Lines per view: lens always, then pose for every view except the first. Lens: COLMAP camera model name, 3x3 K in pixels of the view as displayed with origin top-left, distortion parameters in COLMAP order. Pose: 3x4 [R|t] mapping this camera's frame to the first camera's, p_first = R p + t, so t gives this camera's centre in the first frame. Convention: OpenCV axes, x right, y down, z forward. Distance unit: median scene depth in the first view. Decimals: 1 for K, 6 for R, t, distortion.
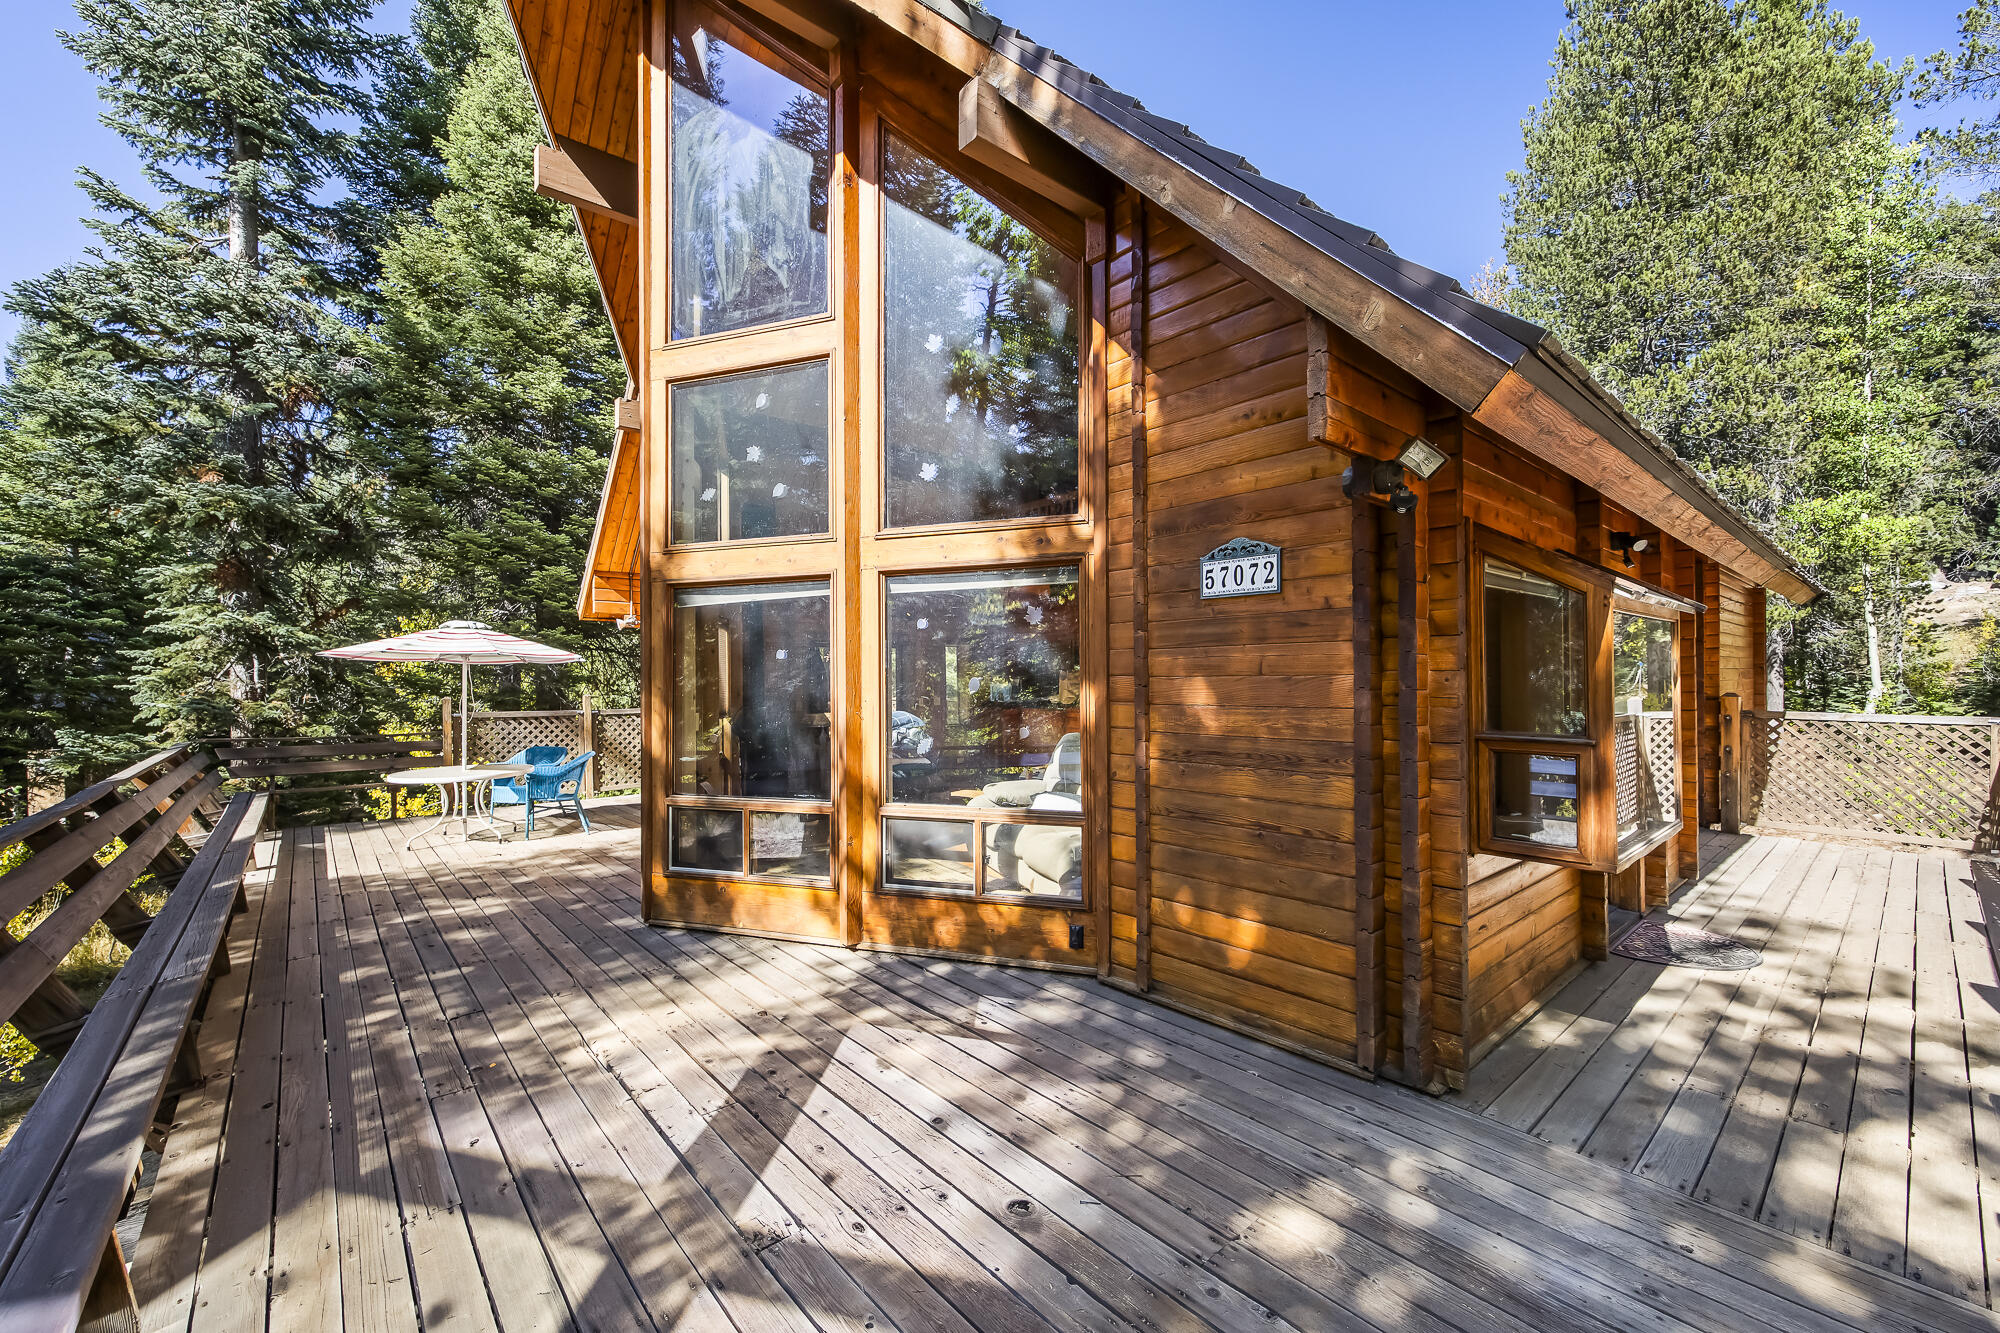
lens RADIAL K [[805.3, 0, 1009.5], [0, 805.3, 675.1], [0, 0, 1]] dist [-0.003516, 0.001580]
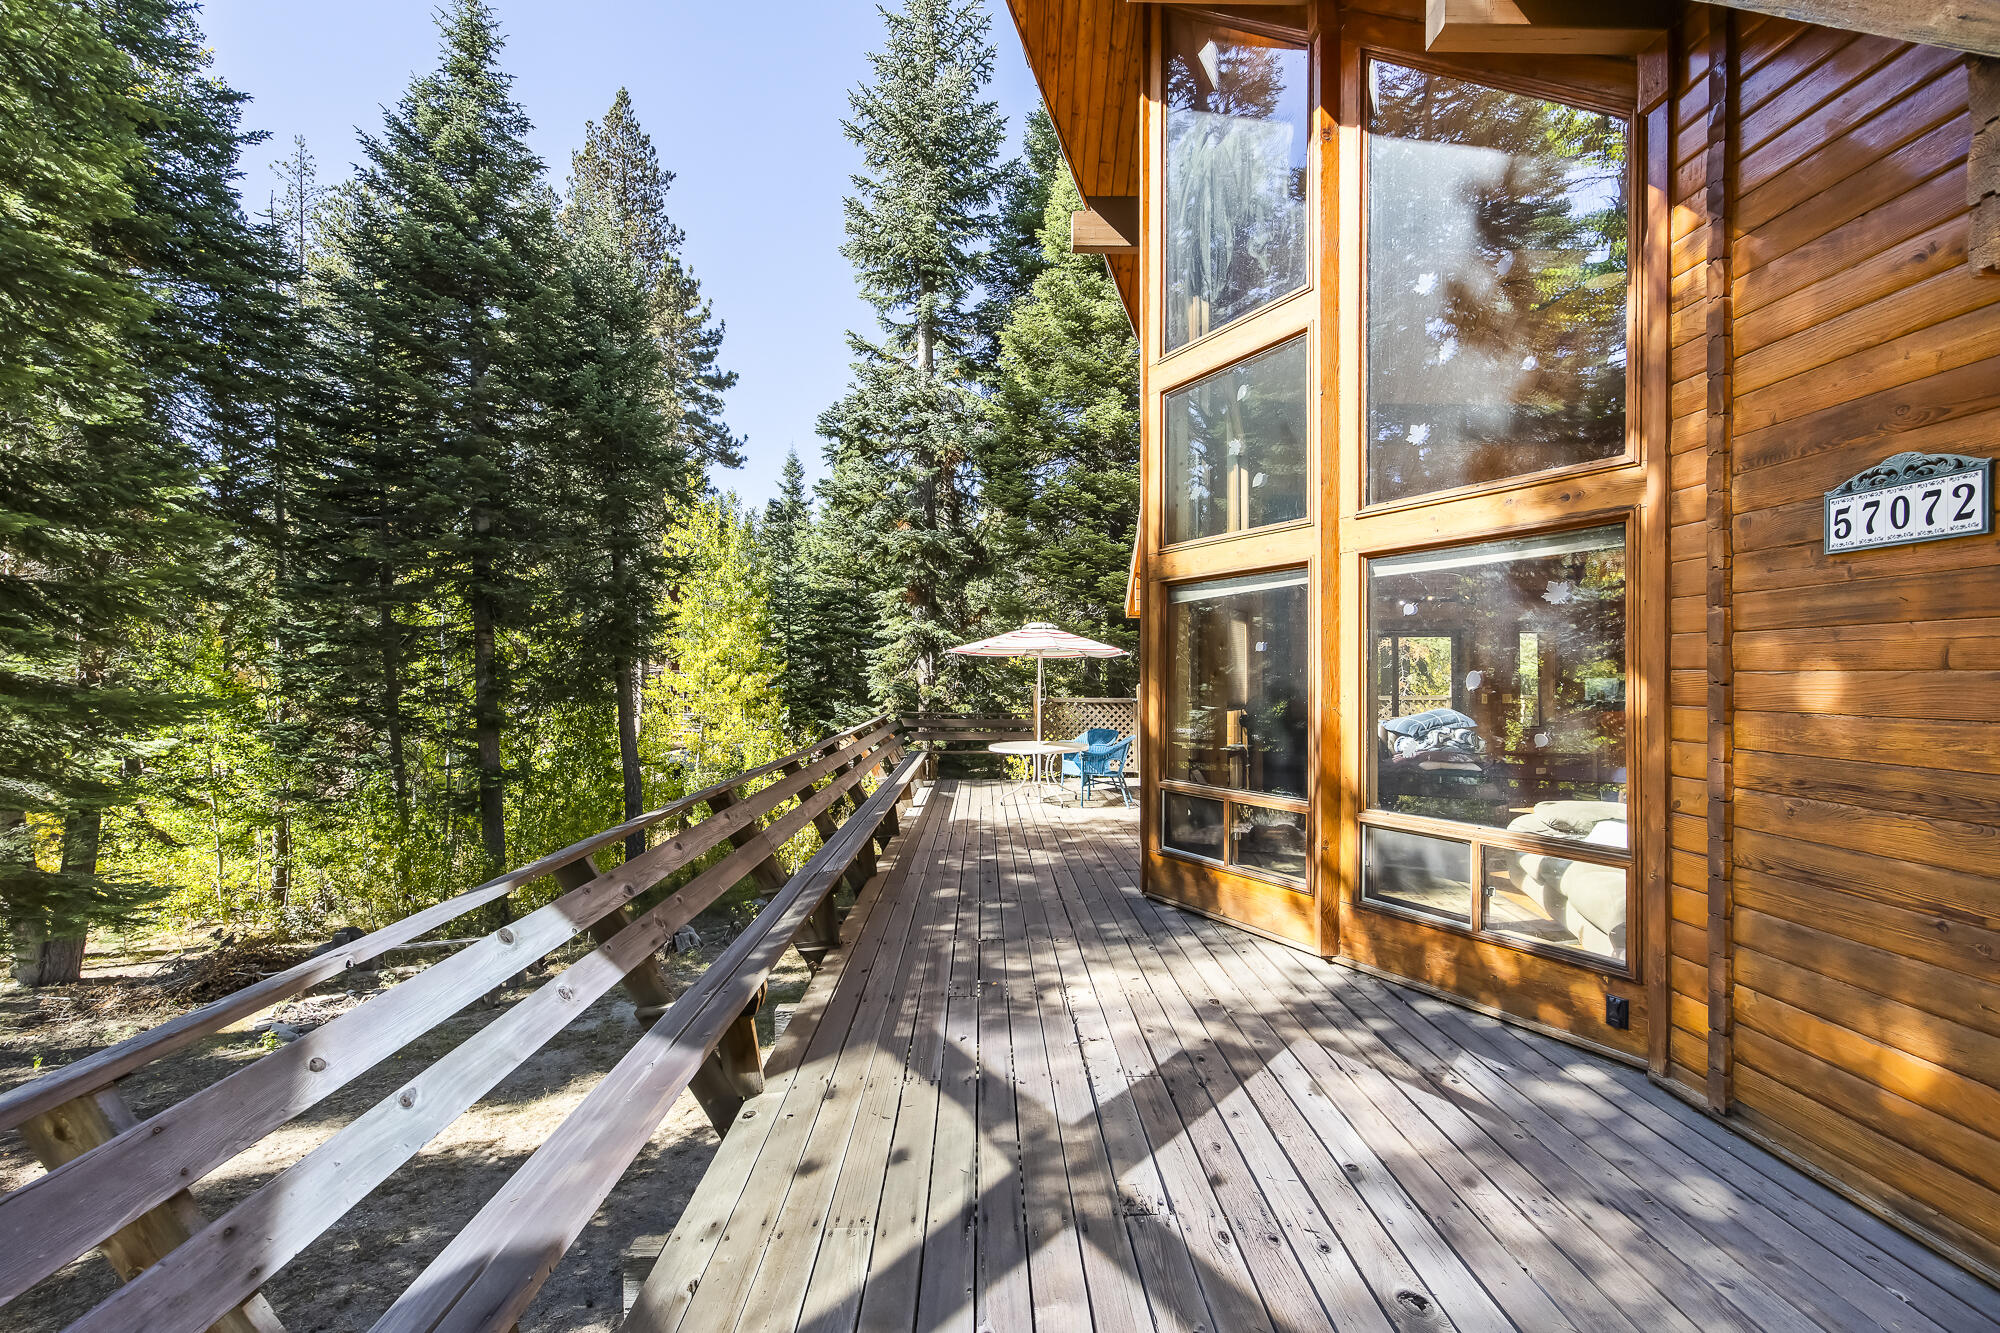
lens RADIAL K [[805.3, 0, 1010.6], [0, 805.3, 673.9], [0, 0, 1]] dist [-0.003516, 0.001580]
pose [[0.772691, 0.006068, -0.634754, 0.126400], [-0.000172, 0.999956, 0.009350, -0.001662], [0.634783, -0.007116, 0.772658, 0.052931]]
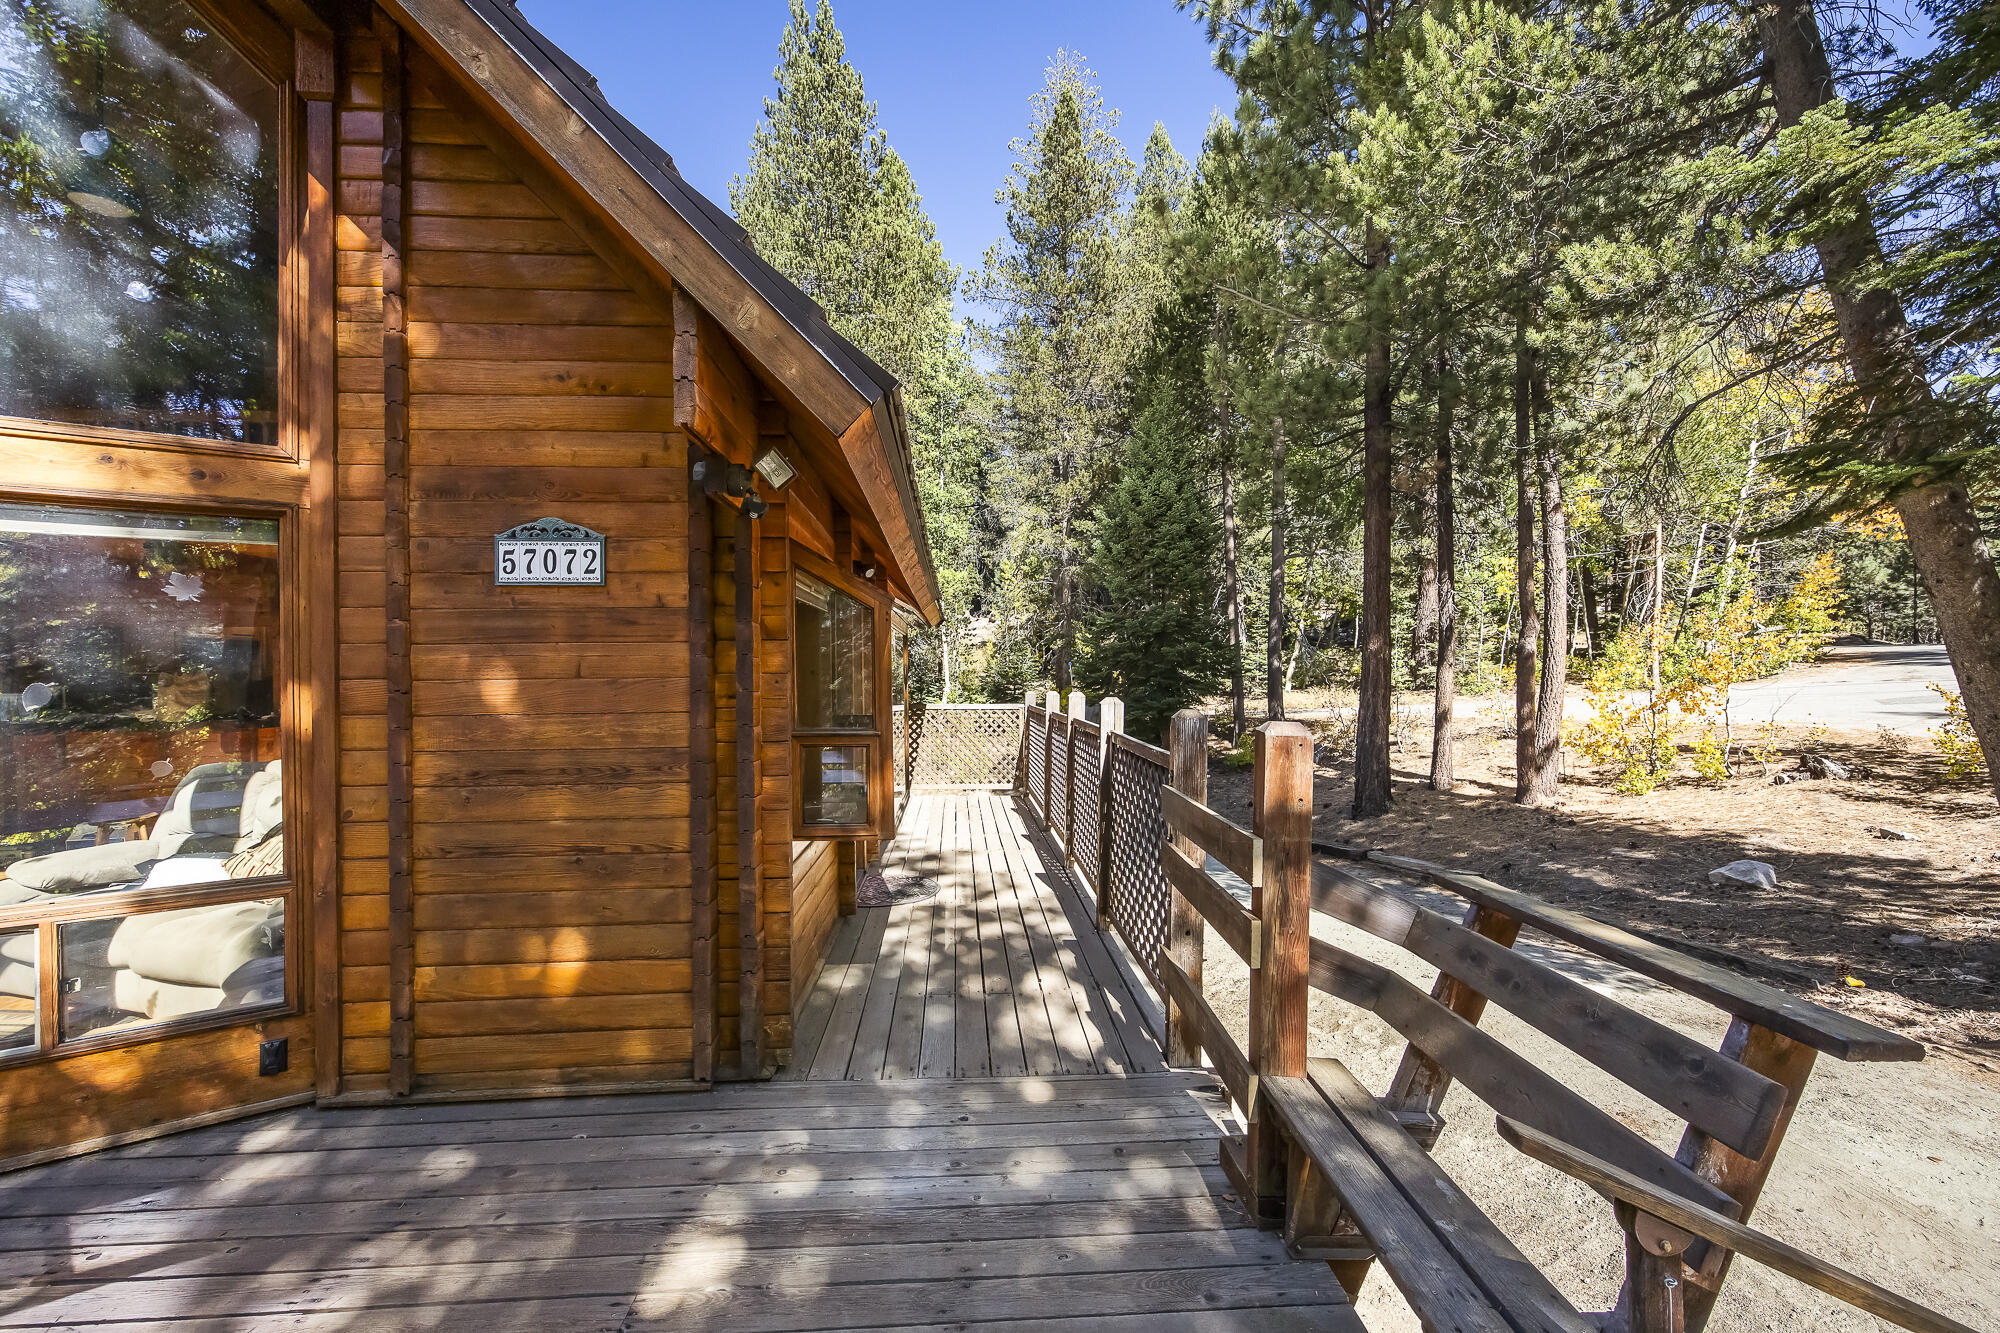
lens RADIAL K [[805.3, 0, 1004.7], [0, 805.3, 674.3], [0, 0, 1]] dist [-0.003516, 0.001580]
pose [[0.613583, 0.001438, 0.789629, -0.081119], [0.001998, 0.999992, -0.003374, 0.000130], [-0.789628, 0.003648, 0.613575, 0.083299]]
